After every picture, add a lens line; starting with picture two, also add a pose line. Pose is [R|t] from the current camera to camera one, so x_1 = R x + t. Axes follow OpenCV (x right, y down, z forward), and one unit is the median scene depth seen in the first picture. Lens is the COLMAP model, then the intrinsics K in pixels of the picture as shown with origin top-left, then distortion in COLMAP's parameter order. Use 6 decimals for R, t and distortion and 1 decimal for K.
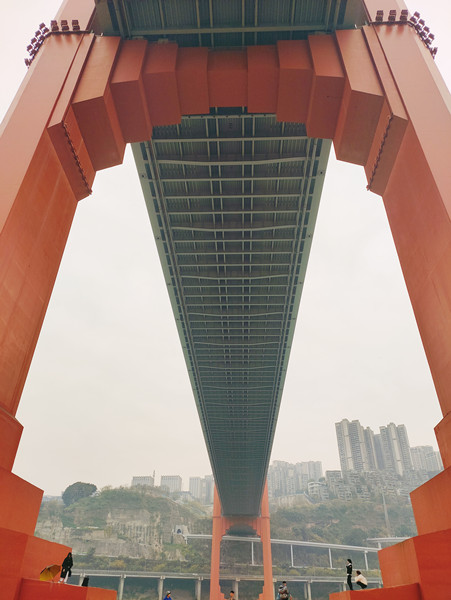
lens RADIAL K [[445.6, 0, 225.2], [0, 445.6, 298.3], [0, 0, 1]] dist [0.079850, -0.119803]
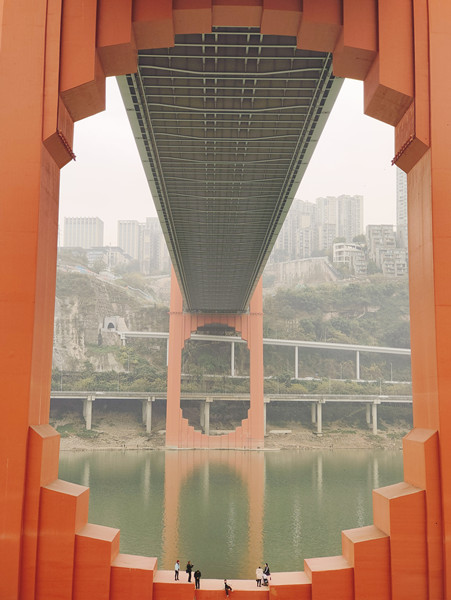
lens RADIAL K [[922.9, 0, 229.4], [0, 922.9, 298.8], [0, 0, 1]] dist [0.106397, 0.101606]
pose [[0.998632, 0.002780, 0.052213, -0.010040], [-0.026595, 0.886776, 0.461434, -0.086314], [-0.045019, -0.462192, 0.885637, -0.074792]]
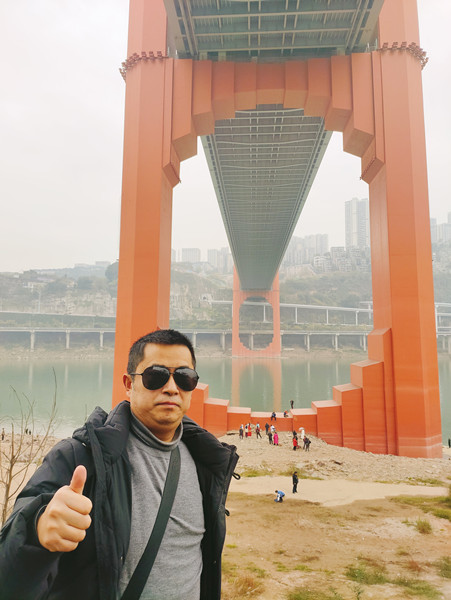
lens RADIAL K [[445.6, 0, 225.2], [0, 445.6, 298.3], [0, 0, 1]] dist [0.079850, -0.119803]
pose [[0.999514, -0.010059, -0.029518, -0.010859], [0.023032, 0.876264, 0.481280, -0.065633], [0.021025, -0.481726, 0.876070, -0.058342]]
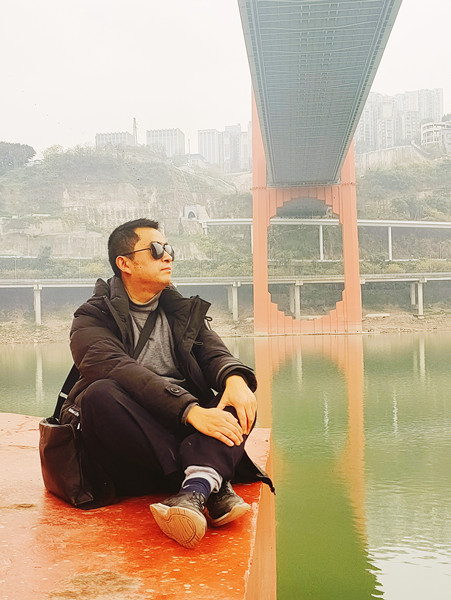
lens RADIAL K [[837.4, 0, 223.6], [0, 837.4, 309.4], [0, 0, 1]] dist [0.061676, -0.041197]
pose [[0.997939, -0.040374, -0.049876, -0.014221], [0.061233, 0.831566, 0.552041, 0.033839], [0.019187, -0.553957, 0.832324, 0.054842]]
